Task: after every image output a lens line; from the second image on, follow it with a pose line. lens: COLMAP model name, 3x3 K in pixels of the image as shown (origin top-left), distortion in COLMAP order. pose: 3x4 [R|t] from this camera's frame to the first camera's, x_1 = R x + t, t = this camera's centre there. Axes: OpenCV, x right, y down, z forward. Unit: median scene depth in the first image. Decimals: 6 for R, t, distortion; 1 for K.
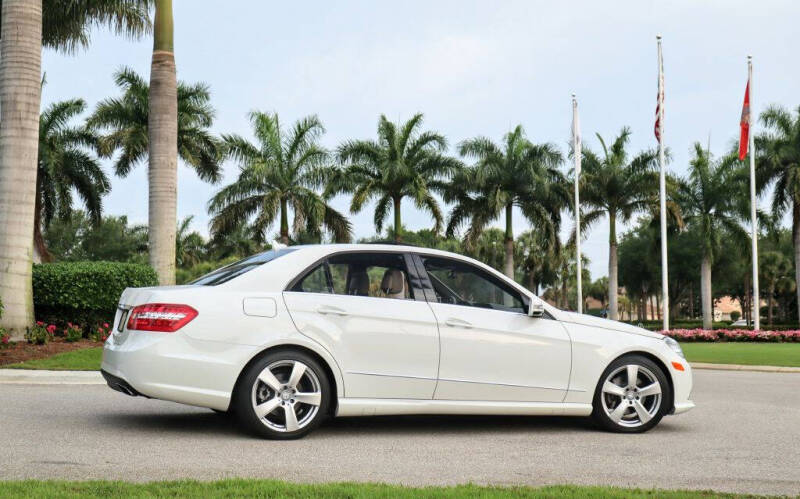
lens RADIAL K [[1073.6, 0, 400.0], [0, 1073.6, 249.5], [0, 0, 1]] dist [-0.031376, -0.034303]
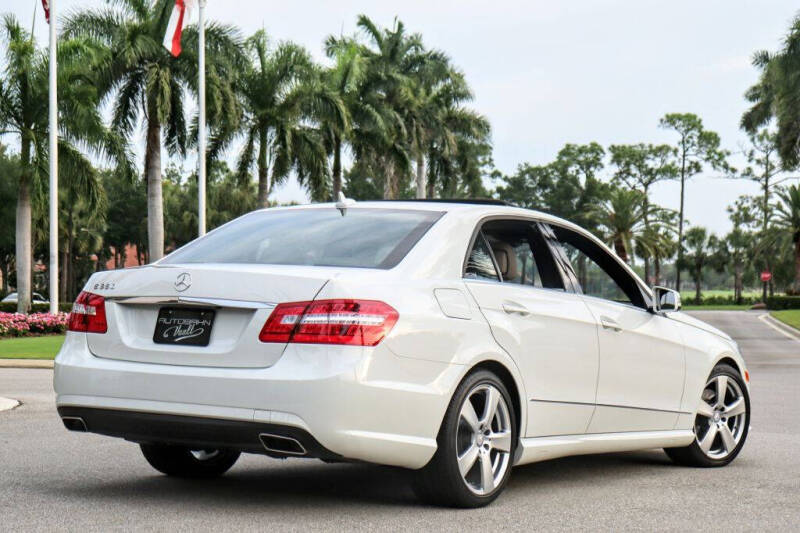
lens RADIAL K [[1675.0, 0, 472.9], [0, 1675.0, 300.8], [0, 0, 1]] dist [0.060170, 0.180019]
pose [[0.792325, 0.000464, 0.610099, -0.166283], [-0.044794, 0.997345, 0.057414, -0.001303], [-0.608452, -0.072820, 0.790243, 0.046440]]
